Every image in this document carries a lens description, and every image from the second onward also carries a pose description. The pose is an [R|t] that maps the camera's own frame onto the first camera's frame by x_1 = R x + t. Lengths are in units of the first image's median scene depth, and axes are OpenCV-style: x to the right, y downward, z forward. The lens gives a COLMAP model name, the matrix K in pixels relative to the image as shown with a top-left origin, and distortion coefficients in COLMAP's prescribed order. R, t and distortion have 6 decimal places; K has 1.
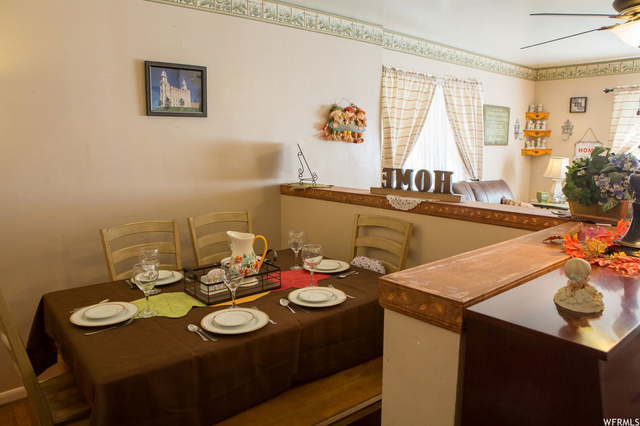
lens RADIAL K [[455.3, 0, 316.6], [0, 455.3, 211.3], [0, 0, 1]] dist [-0.073934, 0.055941]
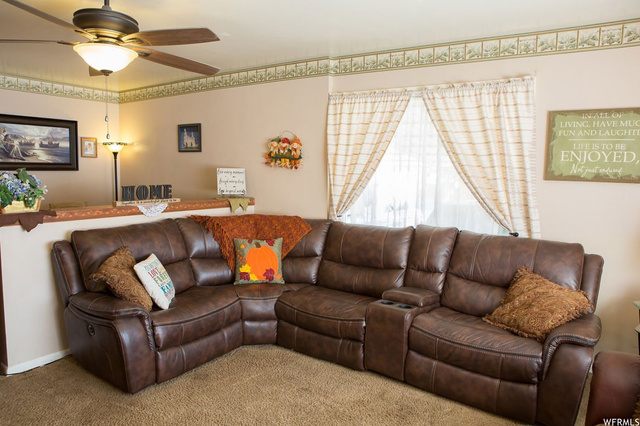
lens RADIAL K [[455.3, 0, 304.3], [0, 455.3, 208.1], [0, 0, 1]] dist [-0.073934, 0.055941]
pose [[0.245431, 0.100649, -0.964175, 0.811192], [-0.160337, 0.985112, 0.062021, -0.089286], [0.956063, 0.139371, 0.257915, 0.514014]]
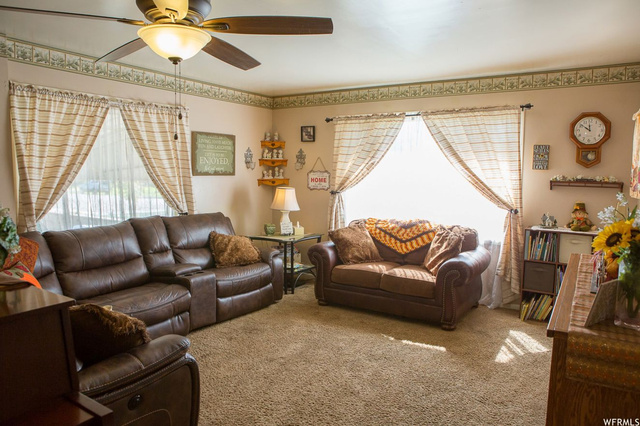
lens RADIAL K [[455.3, 0, 322.5], [0, 455.3, 208.9], [0, 0, 1]] dist [-0.073934, 0.055941]
pose [[0.959674, -0.018883, 0.280479, 0.336781], [0.038102, 0.997272, -0.063225, -0.010233], [-0.278520, 0.071362, 0.957776, 0.048260]]
